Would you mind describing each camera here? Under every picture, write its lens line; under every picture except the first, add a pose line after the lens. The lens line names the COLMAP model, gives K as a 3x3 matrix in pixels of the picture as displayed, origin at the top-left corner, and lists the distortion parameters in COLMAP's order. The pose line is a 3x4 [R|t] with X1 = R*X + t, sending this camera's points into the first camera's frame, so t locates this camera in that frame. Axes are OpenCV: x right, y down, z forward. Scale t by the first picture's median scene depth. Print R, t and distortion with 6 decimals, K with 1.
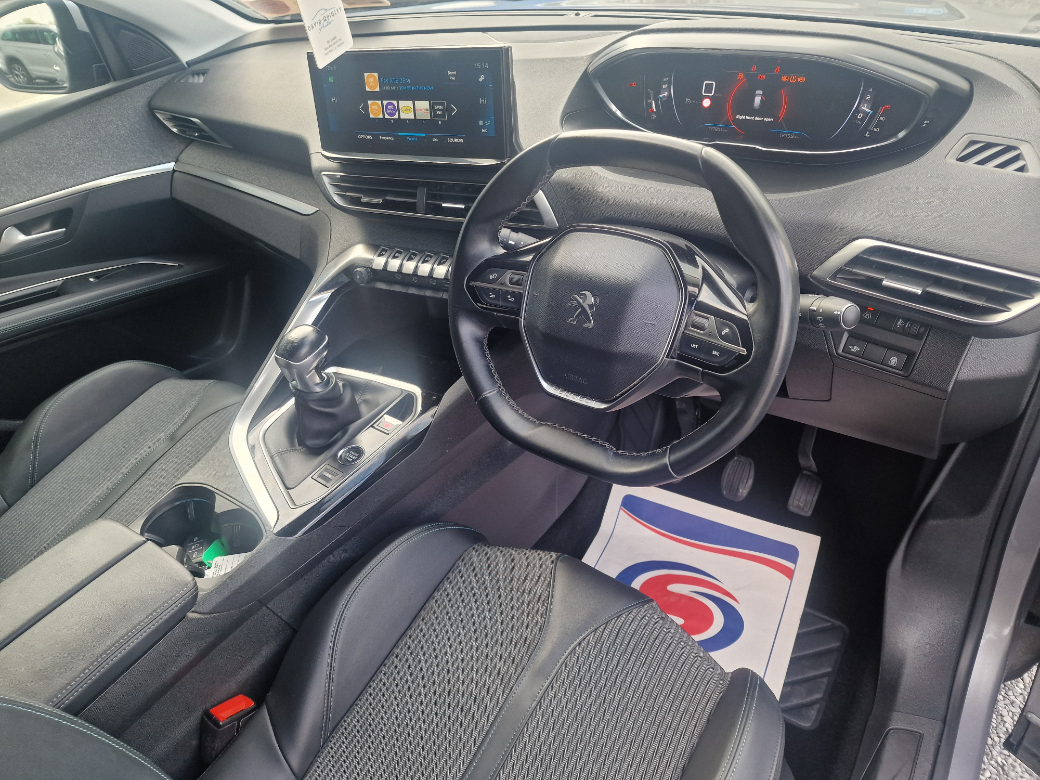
lens RADIAL K [[696.7, 0, 516.1], [0, 696.7, 387.7], [0, 0, 1]] dist [0.068989, -0.071476]
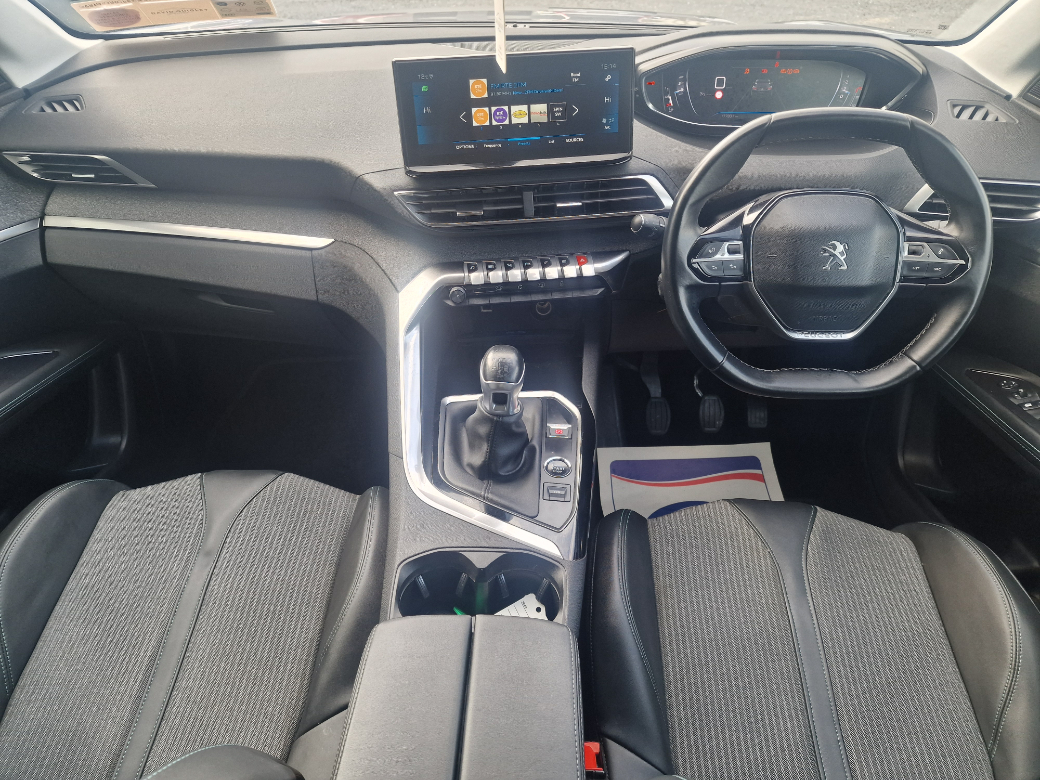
lens RADIAL K [[696.7, 0, 516.1], [0, 696.7, 387.7], [0, 0, 1]] dist [0.068989, -0.071476]
pose [[0.836614, -0.245726, 0.489588, -0.711707], [0.260867, 0.964612, 0.038369, -0.061271], [-0.481690, 0.095617, 0.871109, 0.172193]]
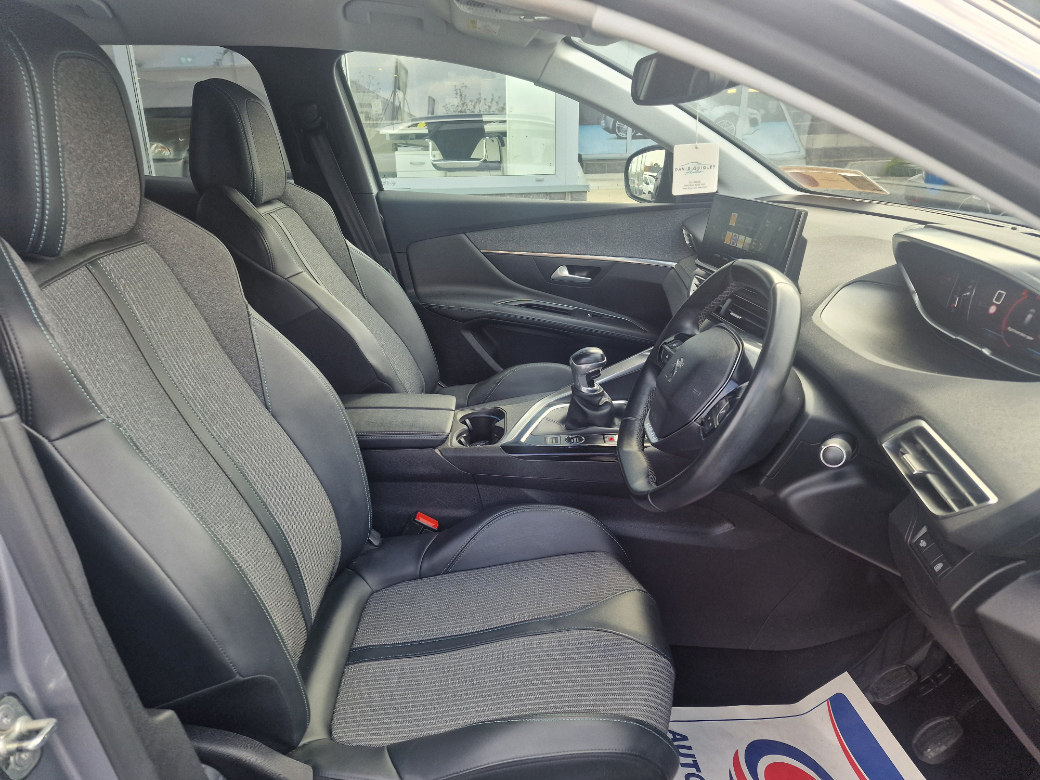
lens RADIAL K [[704.7, 0, 506.9], [0, 704.7, 385.1], [0, 0, 1]] dist [0.054955, -0.066603]
pose [[0.560032, 0.384763, -0.733703, 0.664671], [-0.541981, 0.839963, 0.026796, 0.039465], [0.626594, 0.382647, 0.678941, -0.093347]]
